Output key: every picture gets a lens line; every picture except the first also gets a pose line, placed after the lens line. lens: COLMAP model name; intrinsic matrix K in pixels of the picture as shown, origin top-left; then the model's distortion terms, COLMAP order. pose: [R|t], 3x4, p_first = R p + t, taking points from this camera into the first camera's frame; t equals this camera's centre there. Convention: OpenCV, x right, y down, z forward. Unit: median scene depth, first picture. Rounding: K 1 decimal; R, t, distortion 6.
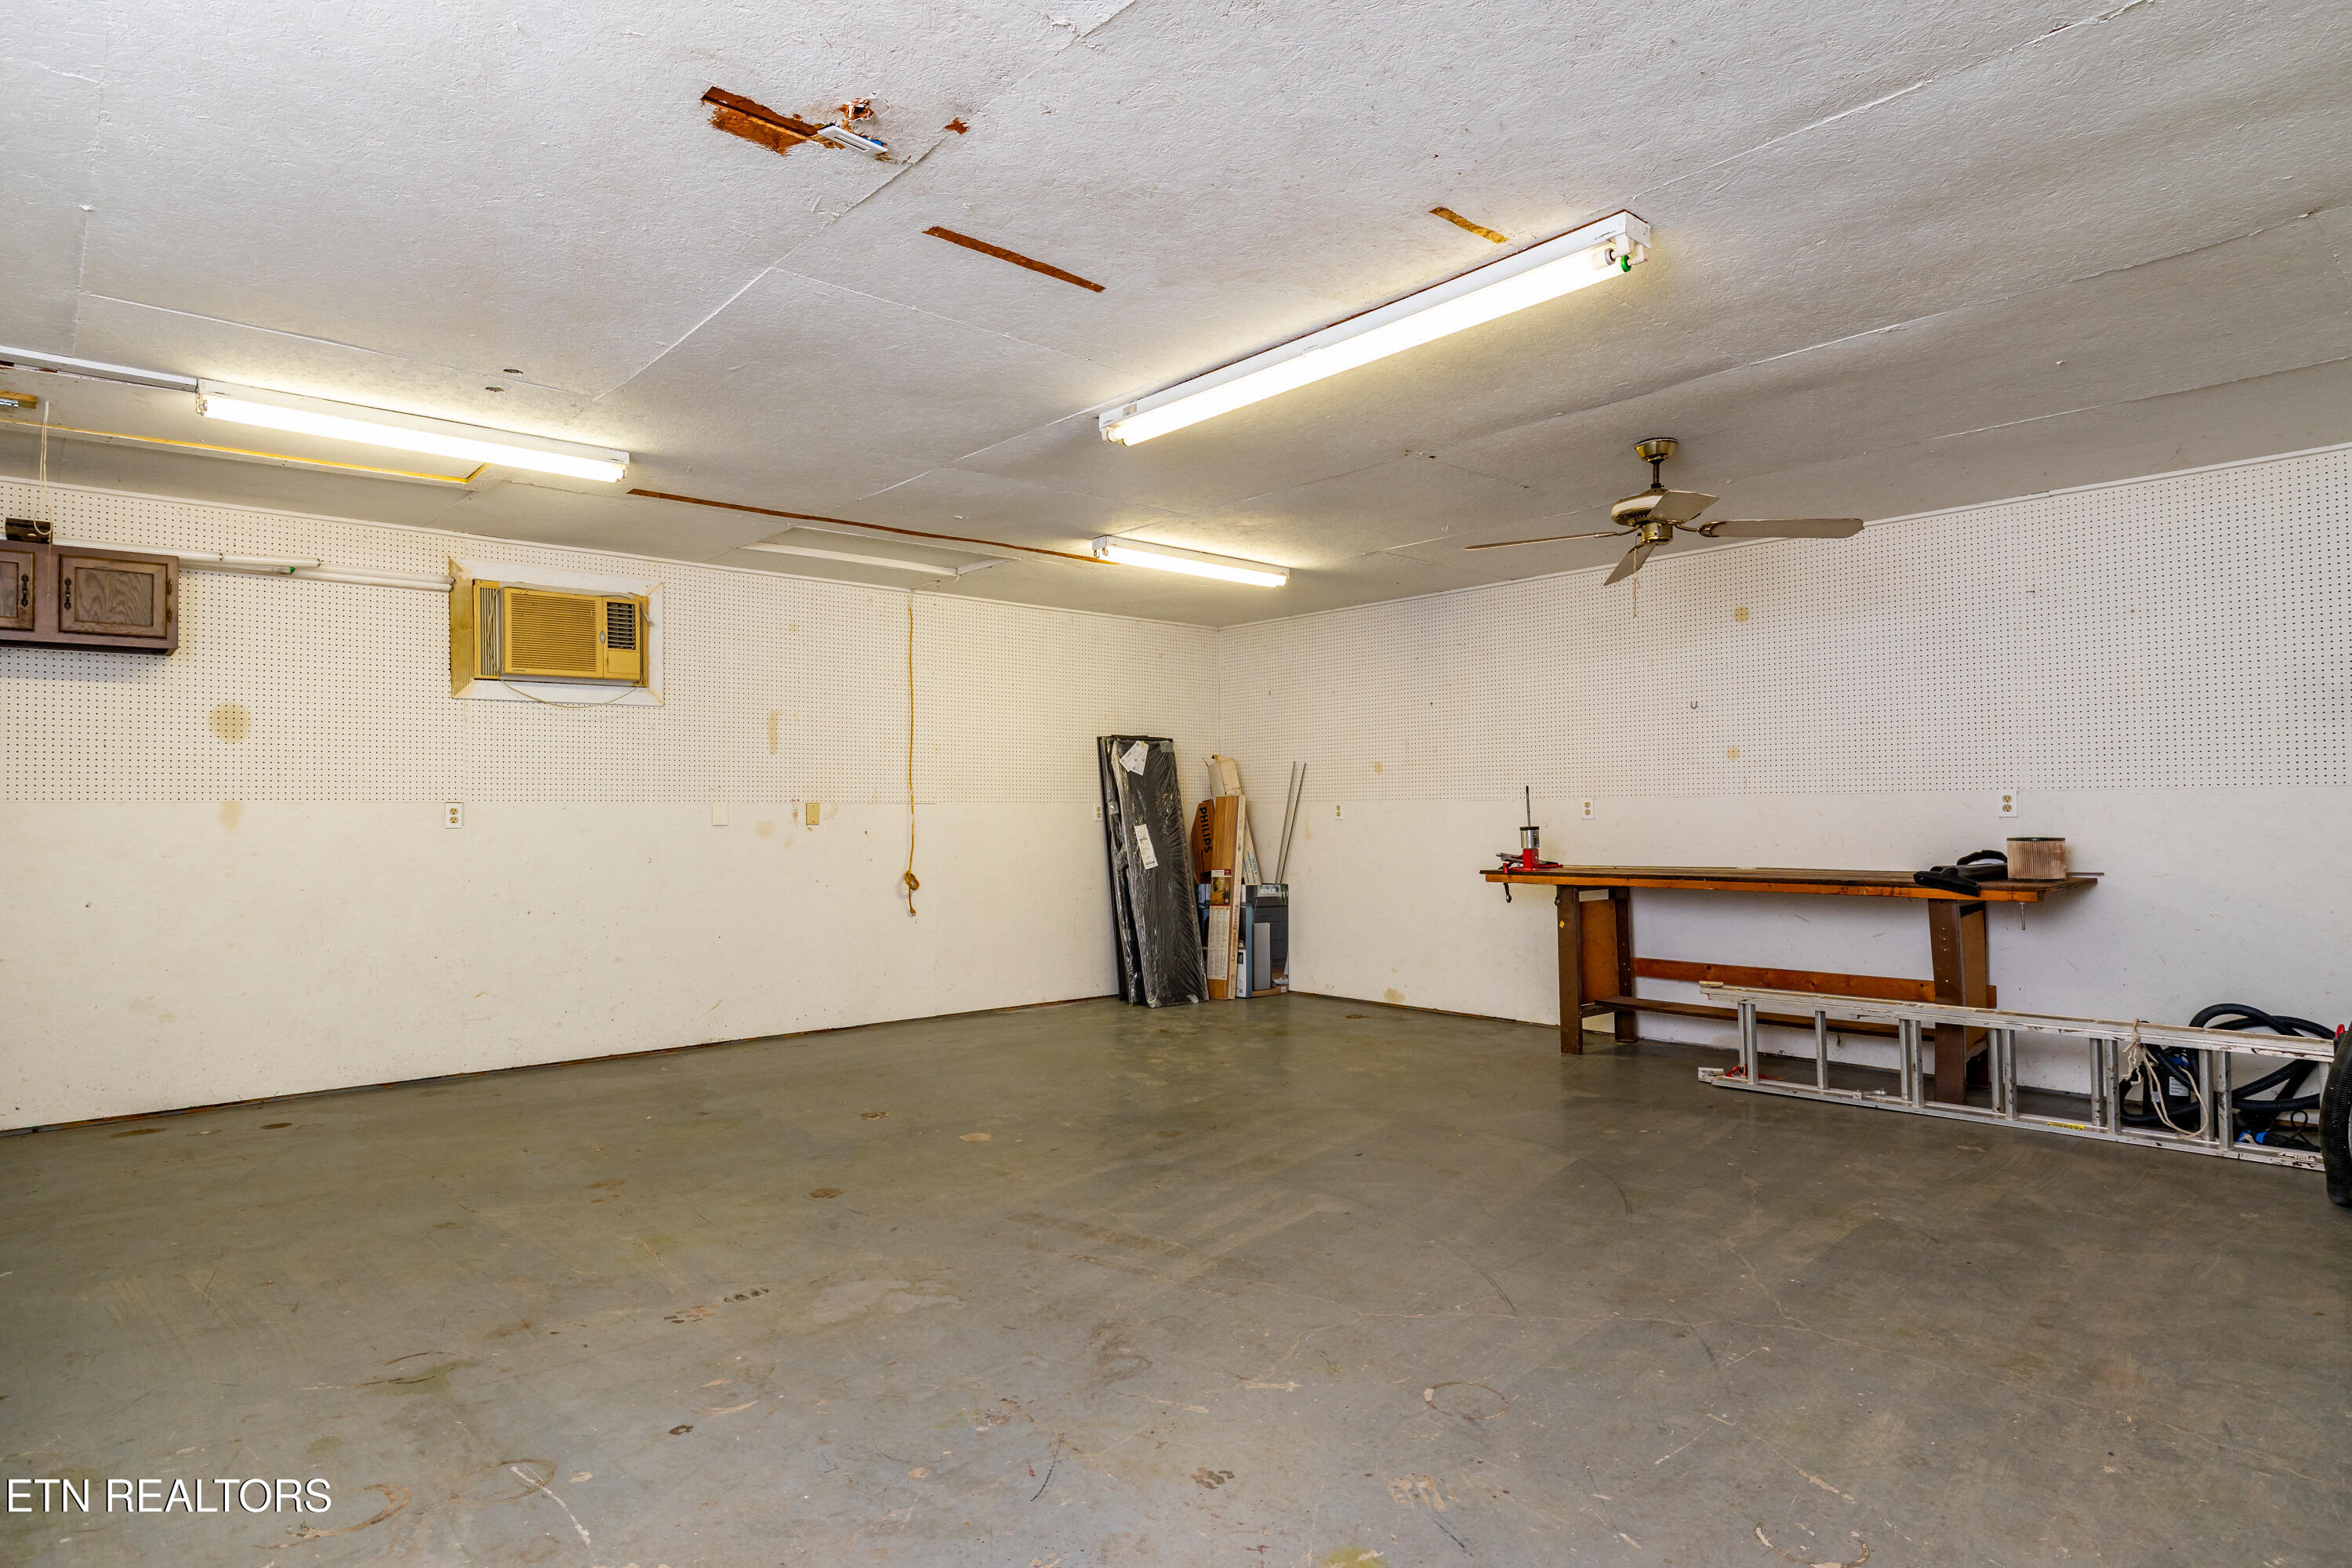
lens RADIAL K [[1313.9, 0, 1173.5], [0, 1313.9, 787.5], [0, 0, 1]] dist [0.006083, 0.000941]
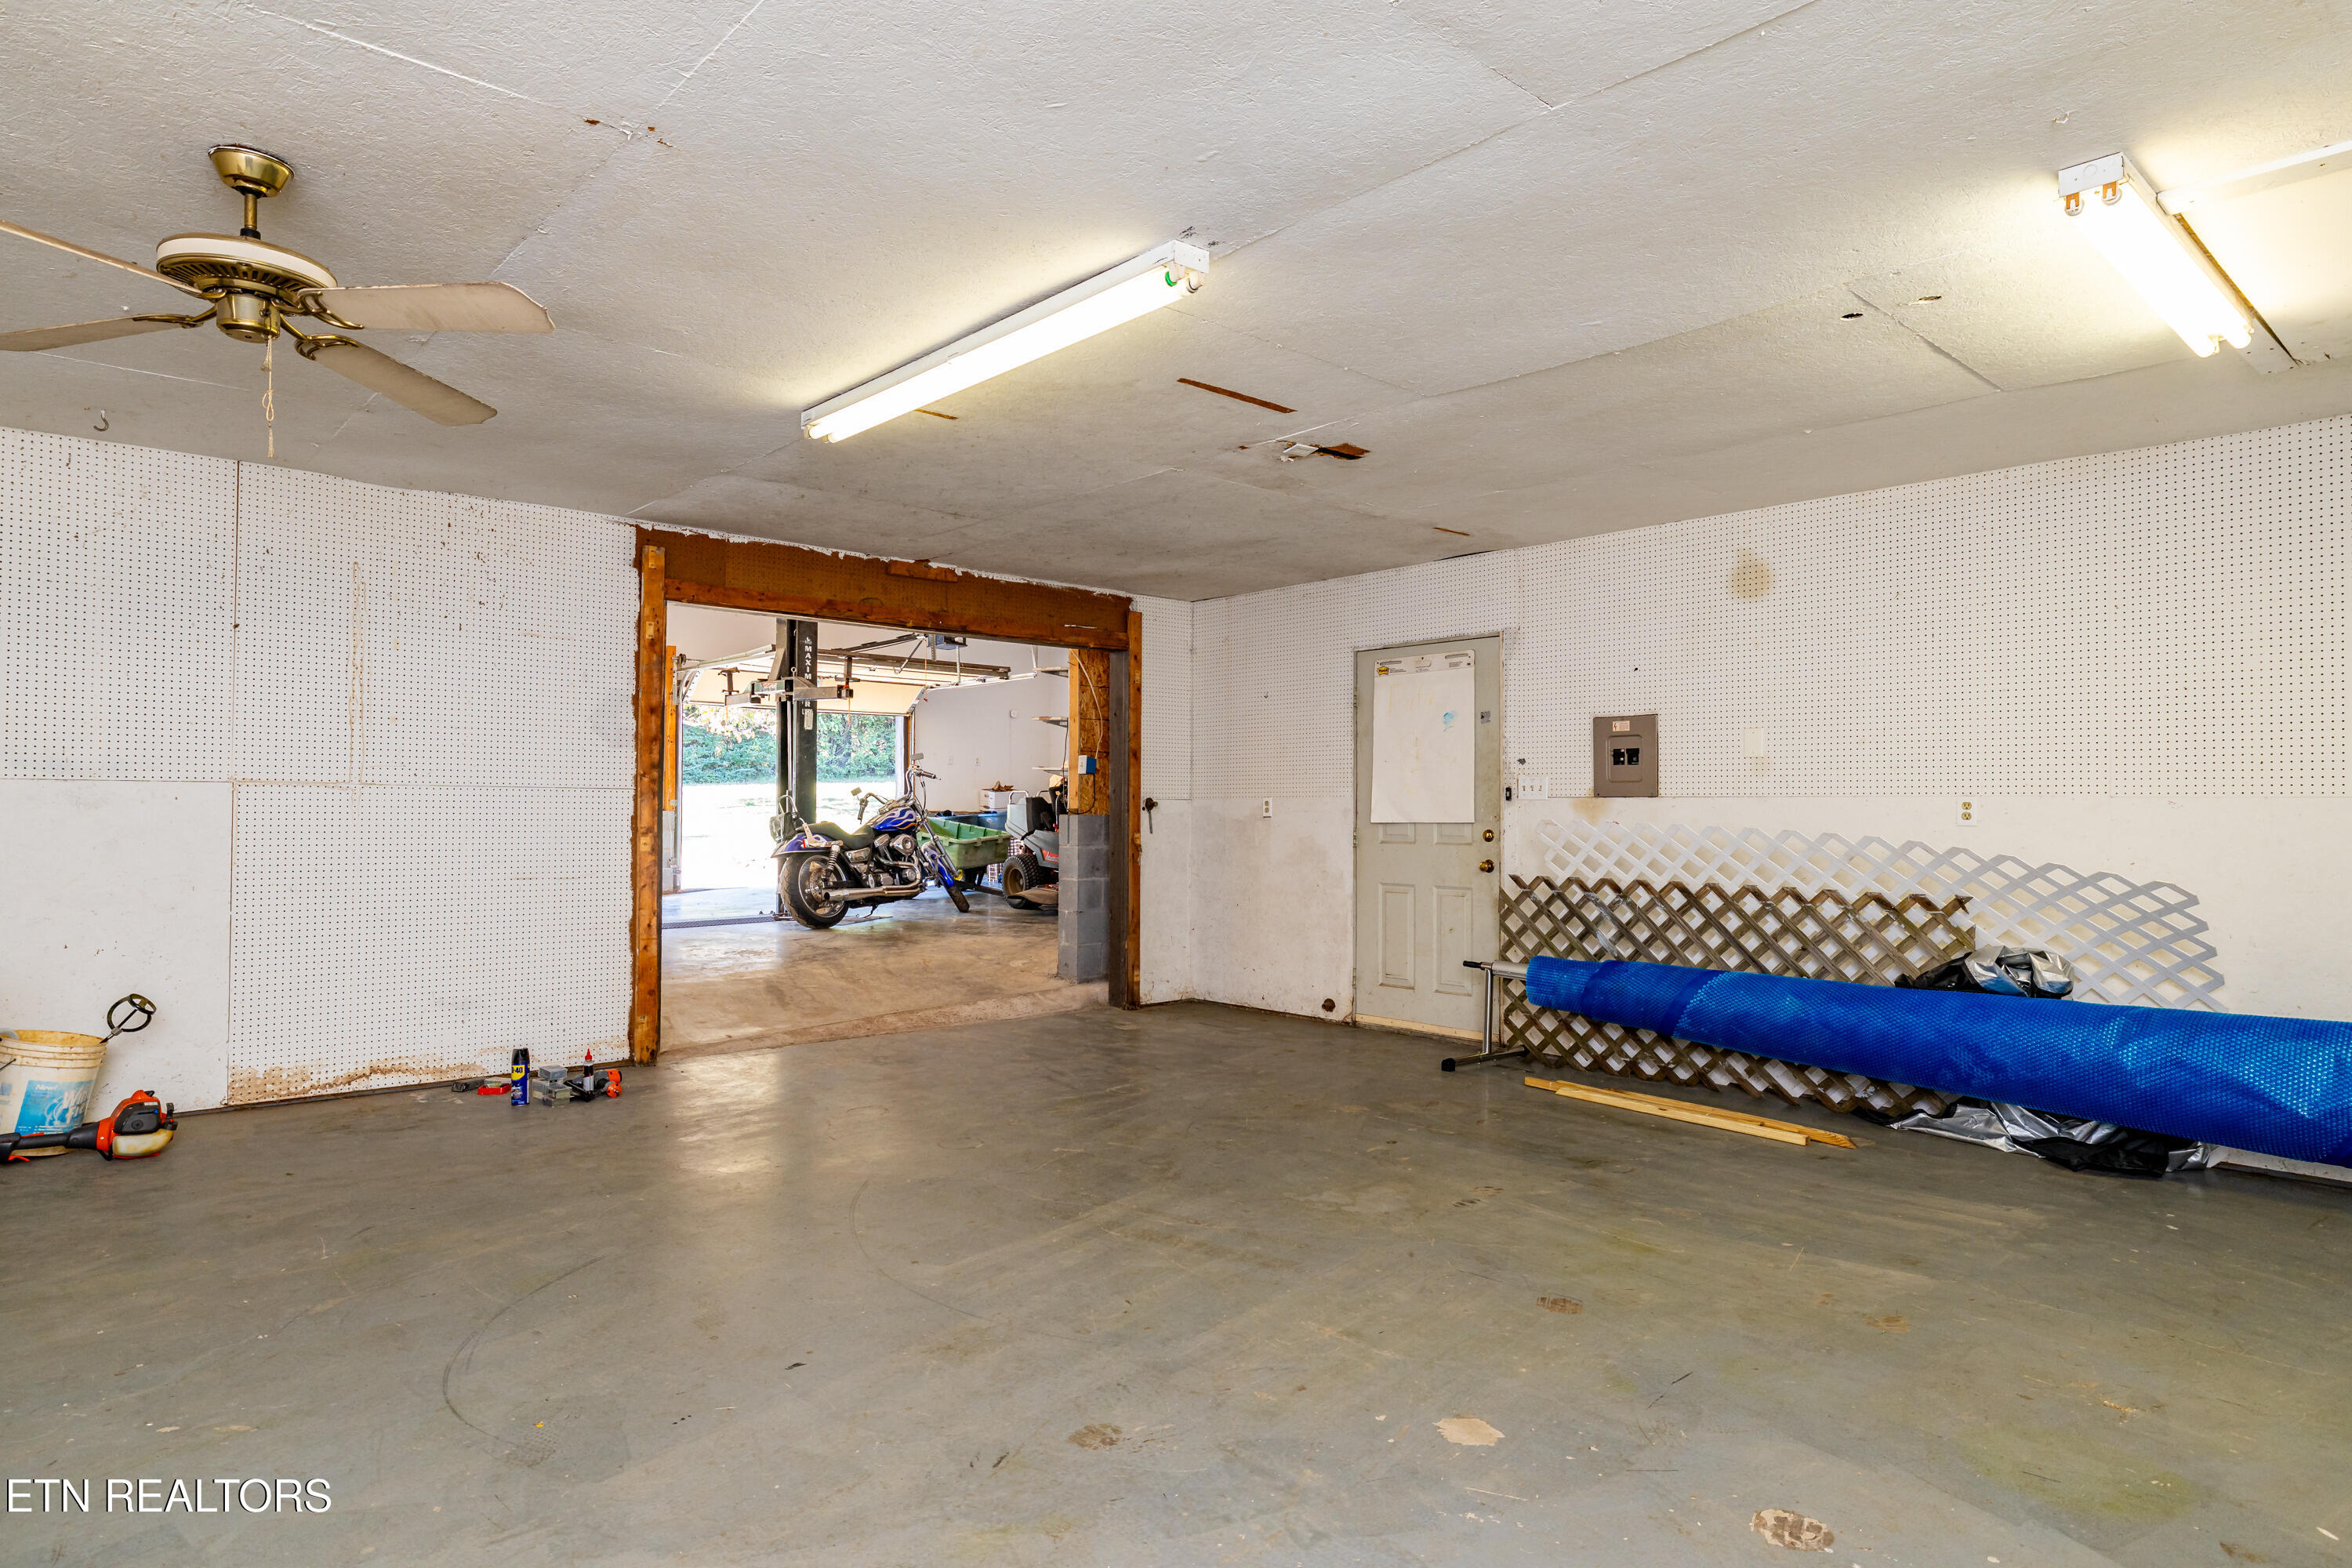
lens RADIAL K [[1313.9, 0, 1177.8], [0, 1313.9, 789.3], [0, 0, 1]] dist [0.006083, 0.000941]
pose [[-0.999974, -0.002100, -0.006929, -0.040143], [-0.001825, 0.999220, -0.039438, 0.043345], [0.007007, -0.039424, -0.999198, 2.012164]]
